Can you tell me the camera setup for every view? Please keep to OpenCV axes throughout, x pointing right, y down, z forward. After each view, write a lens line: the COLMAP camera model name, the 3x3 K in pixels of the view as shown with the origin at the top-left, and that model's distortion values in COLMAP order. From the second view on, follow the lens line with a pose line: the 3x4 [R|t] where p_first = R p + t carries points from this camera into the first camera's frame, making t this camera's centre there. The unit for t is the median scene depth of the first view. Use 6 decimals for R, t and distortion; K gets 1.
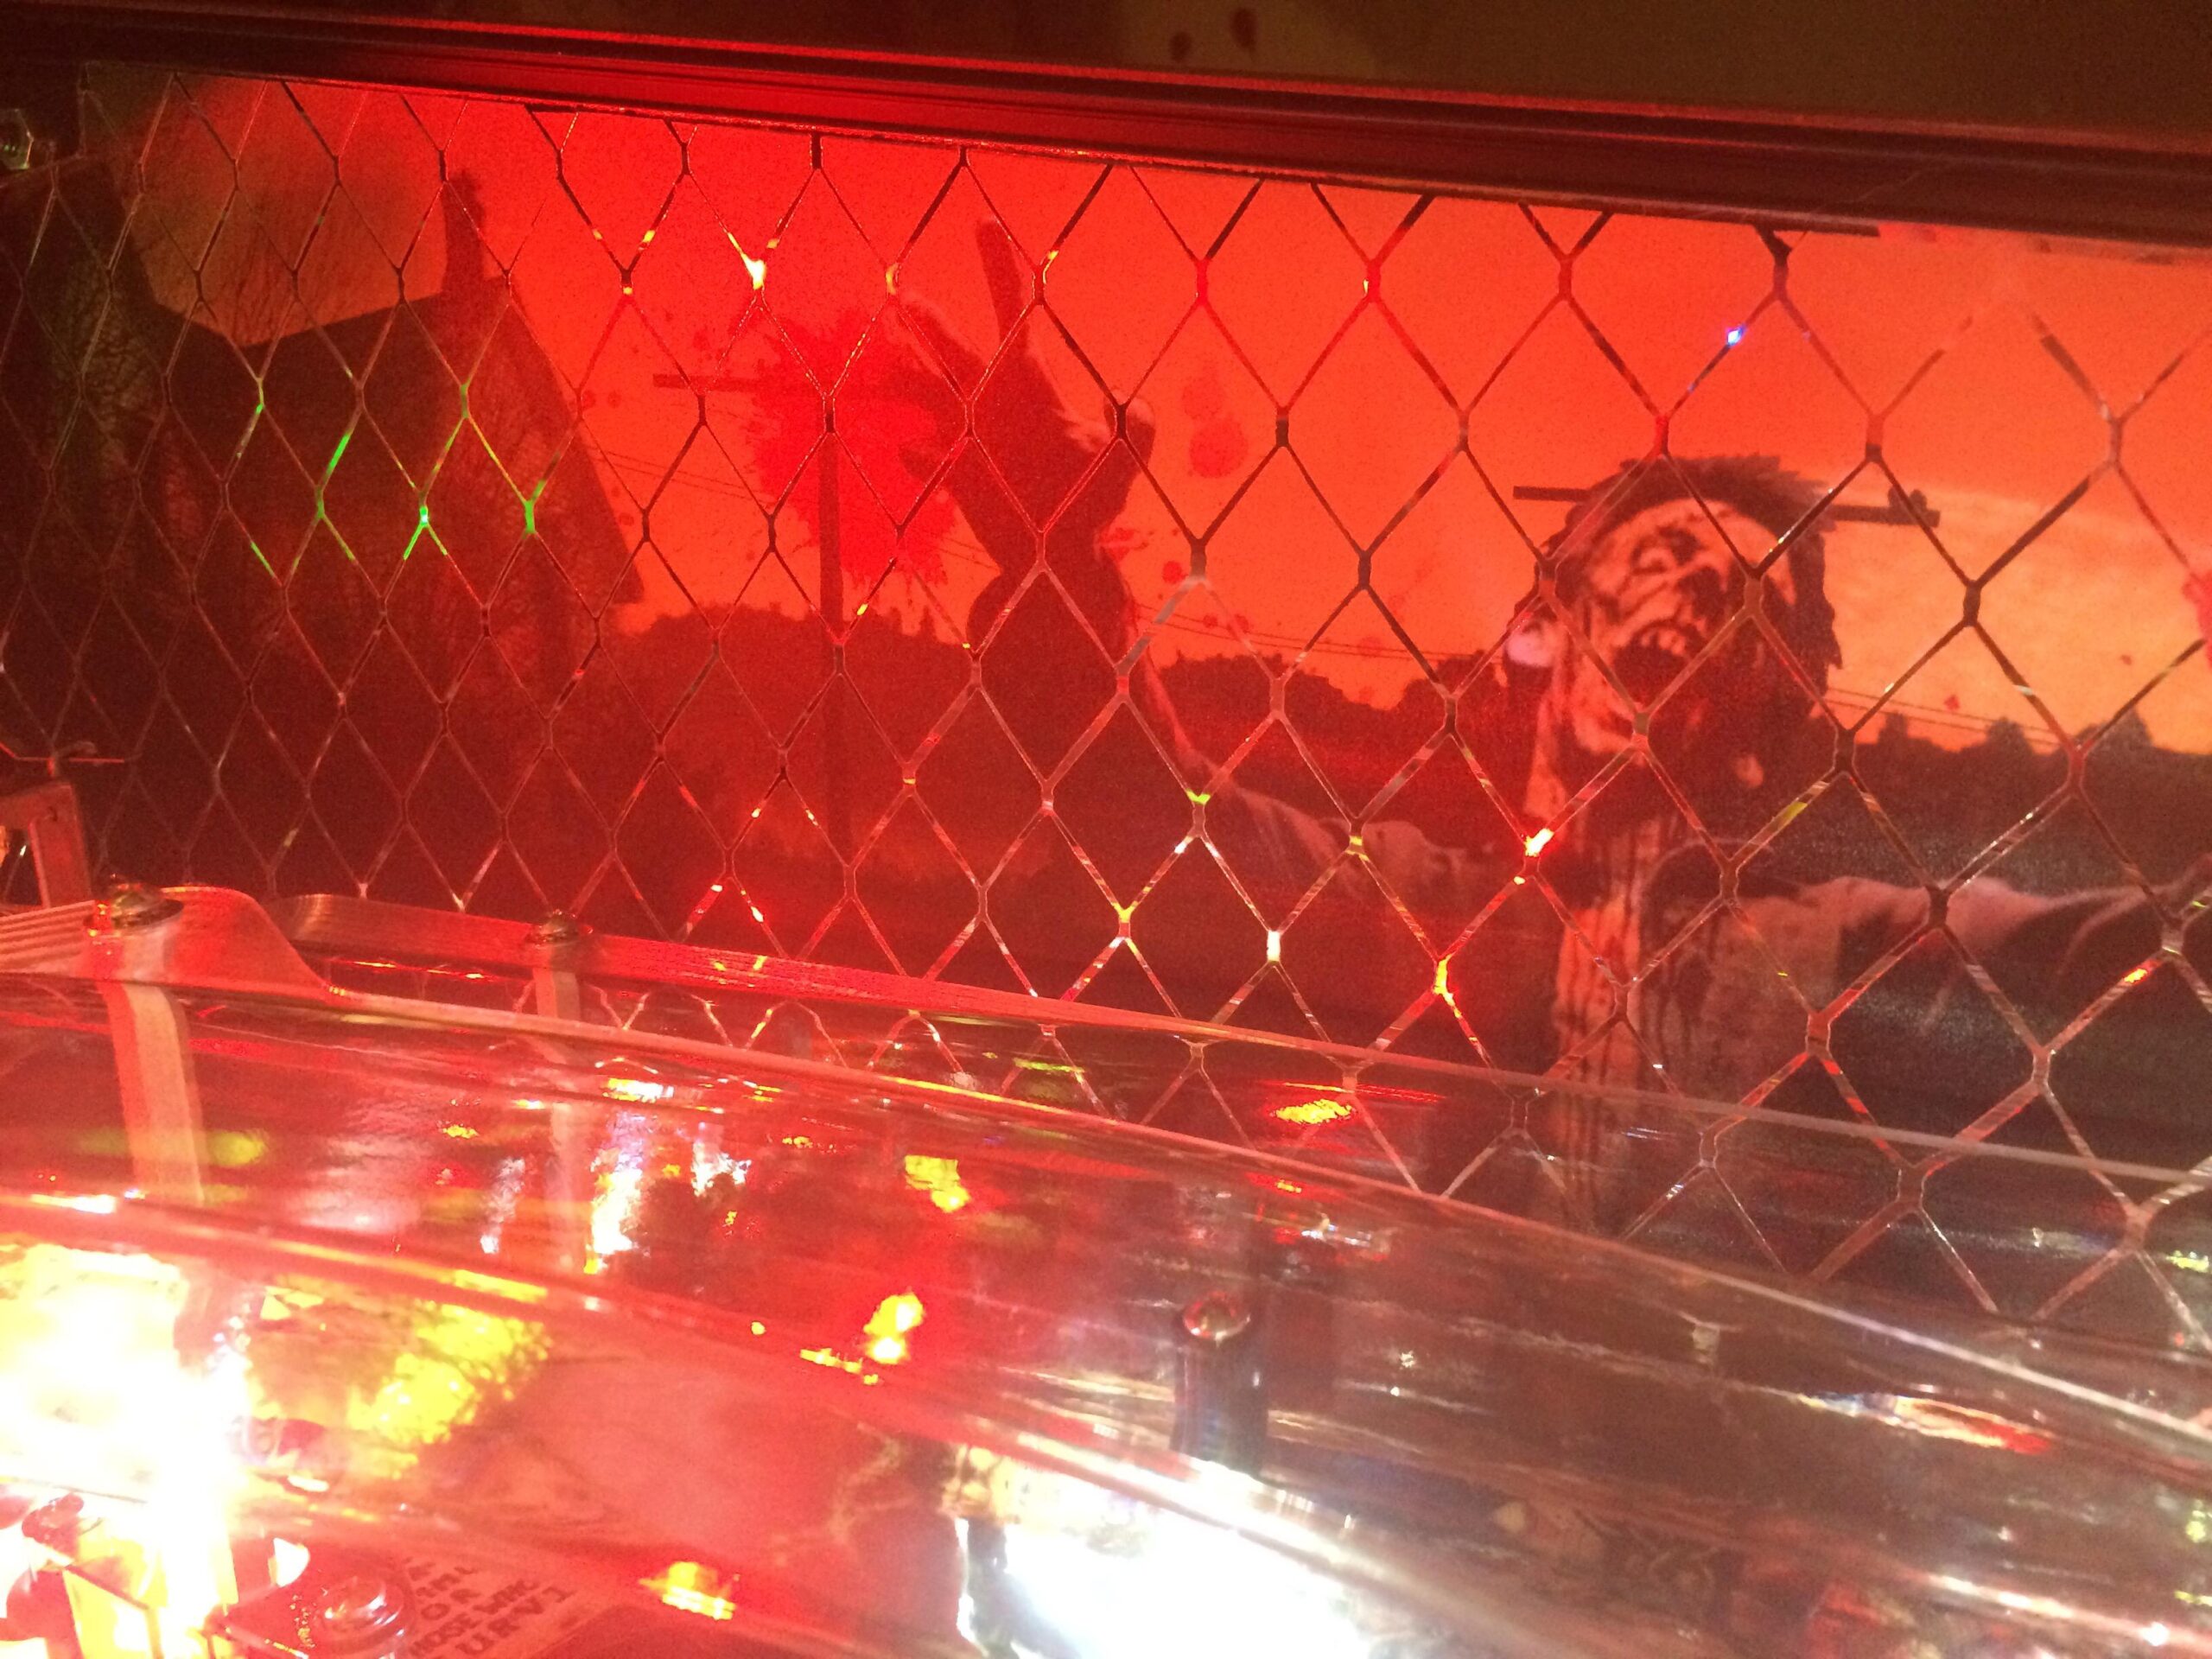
lens RADIAL K [[1926.2, 0, 1106.0], [0, 1926.2, 829.5], [0, 0, 1]] dist [0.065485, -0.109366]
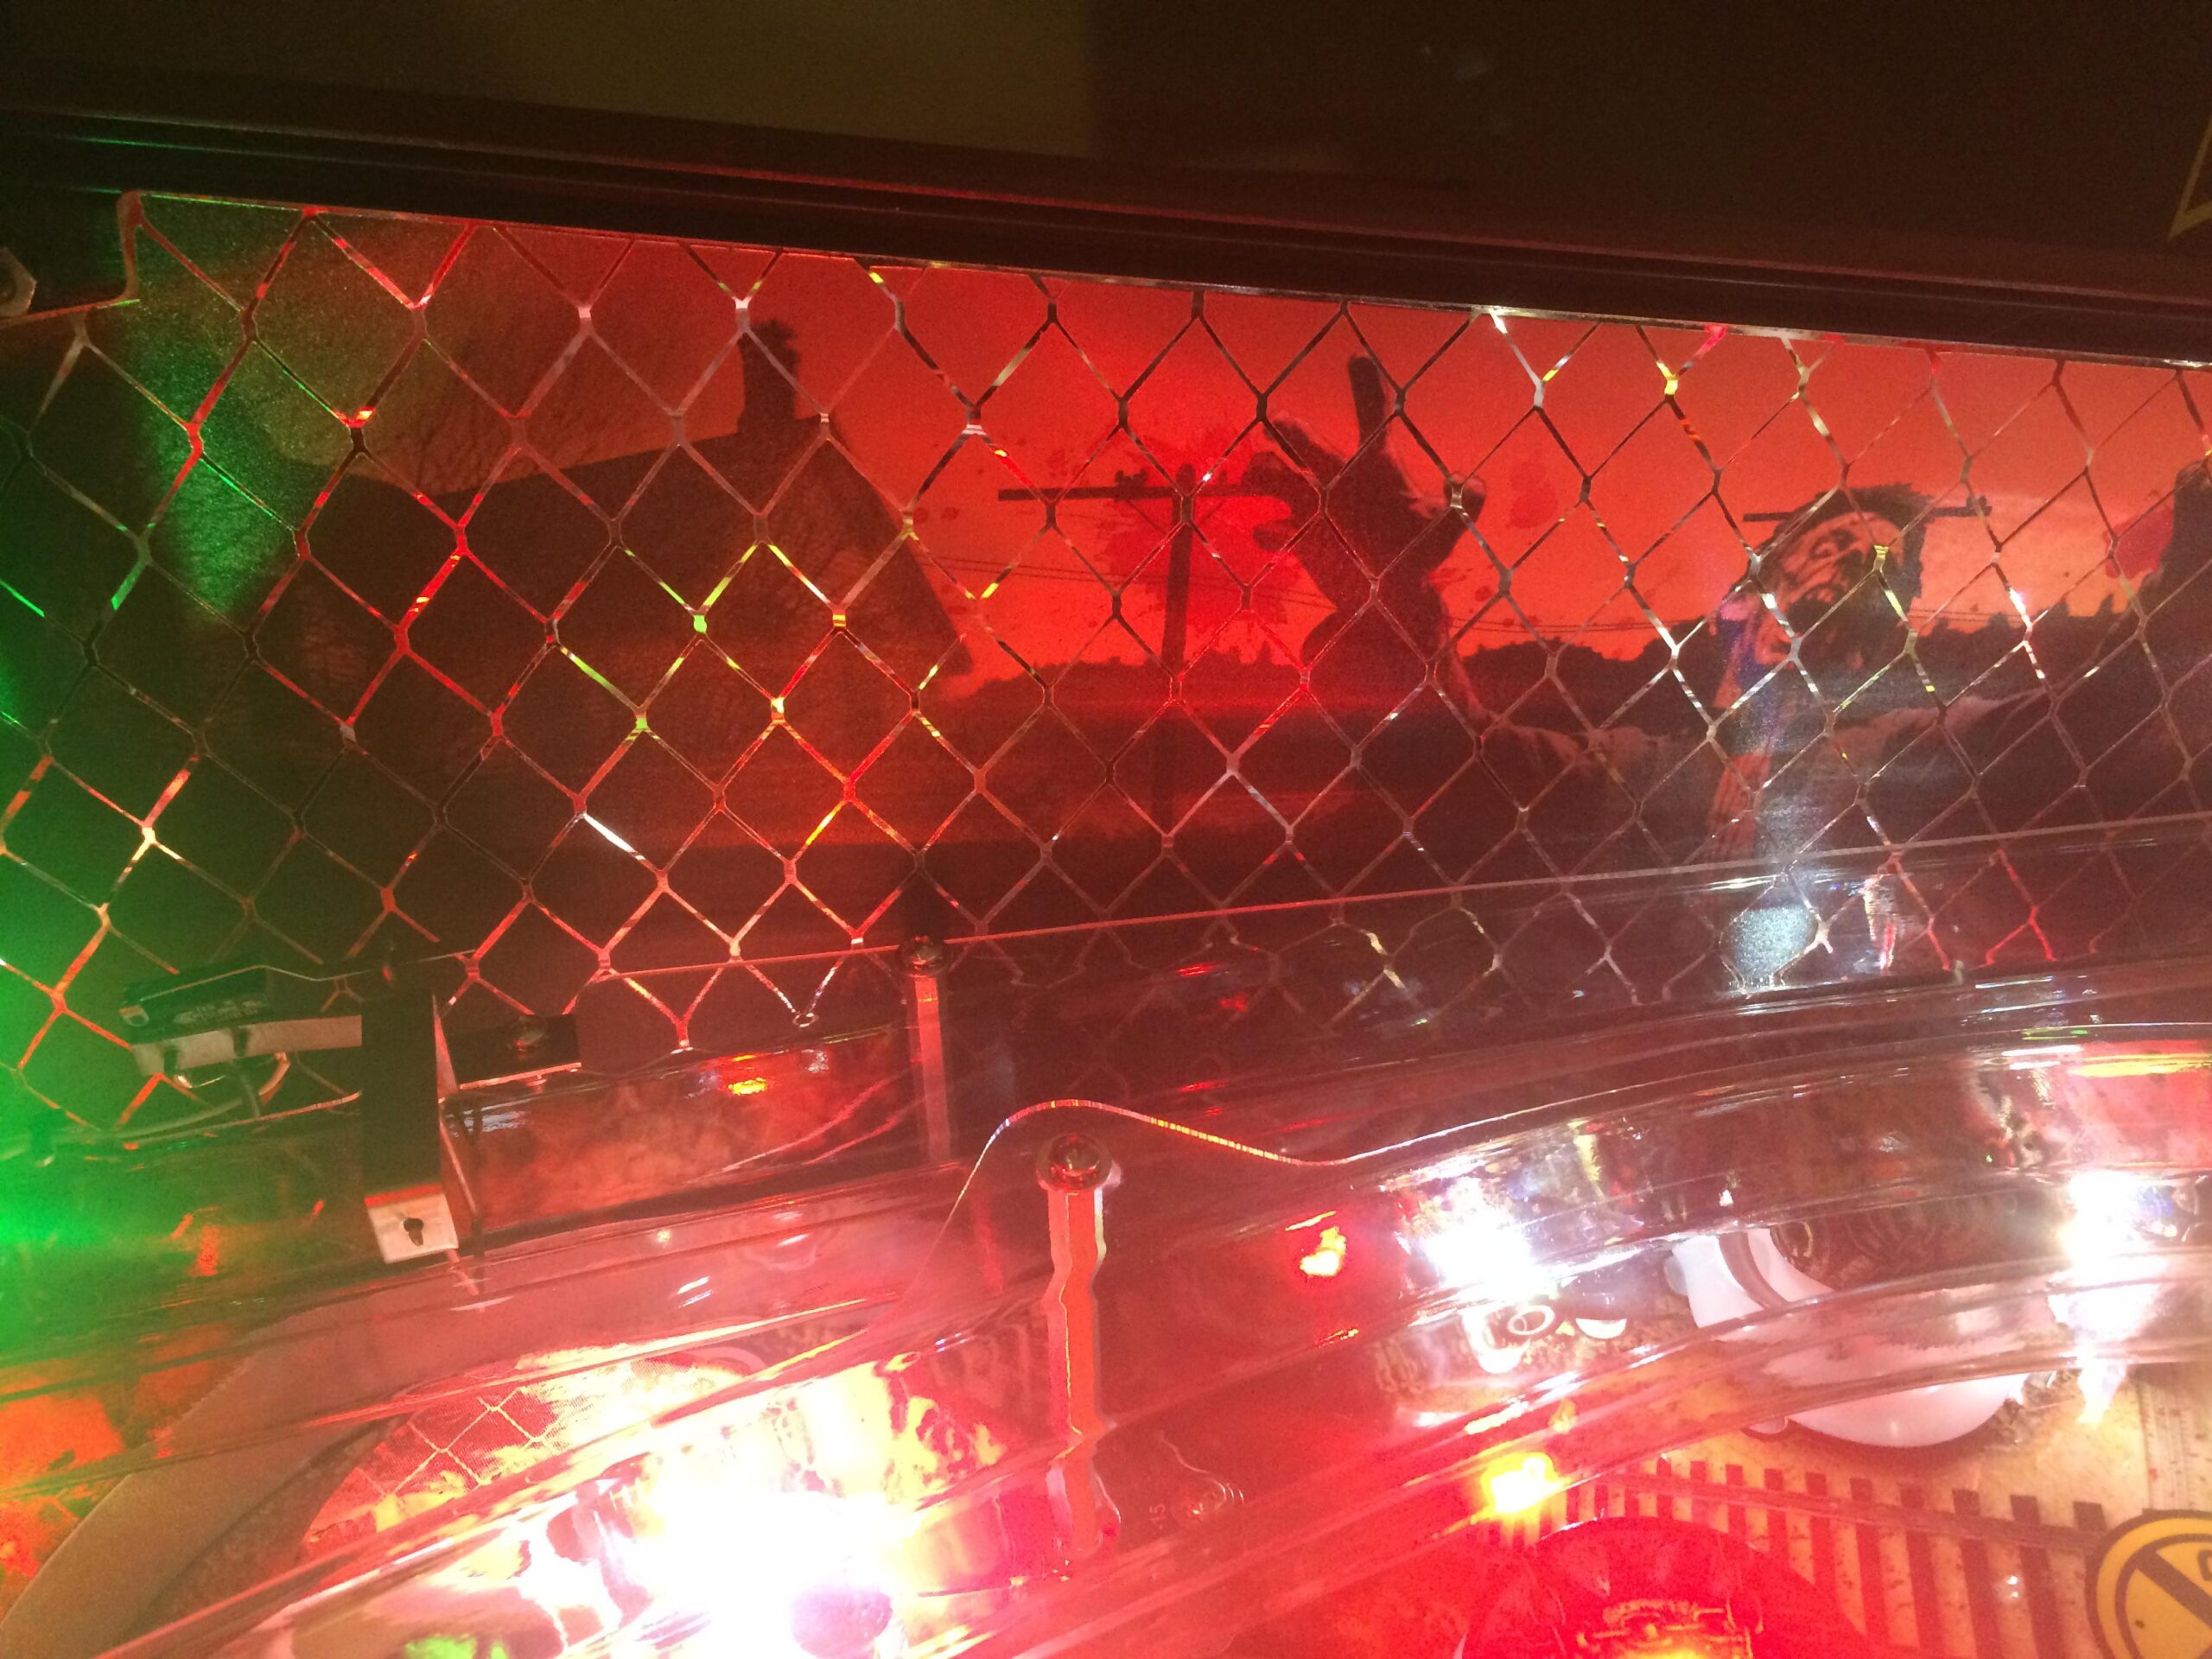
lens RADIAL K [[1926.2, 0, 1106.0], [0, 1926.2, 829.5], [0, 0, 1]] dist [0.065485, -0.109366]
pose [[0.801204, -0.329540, 0.499476, -0.886298], [0.124091, 0.908052, 0.400054, -0.547425], [-0.585384, -0.258544, 0.768428, 0.090332]]
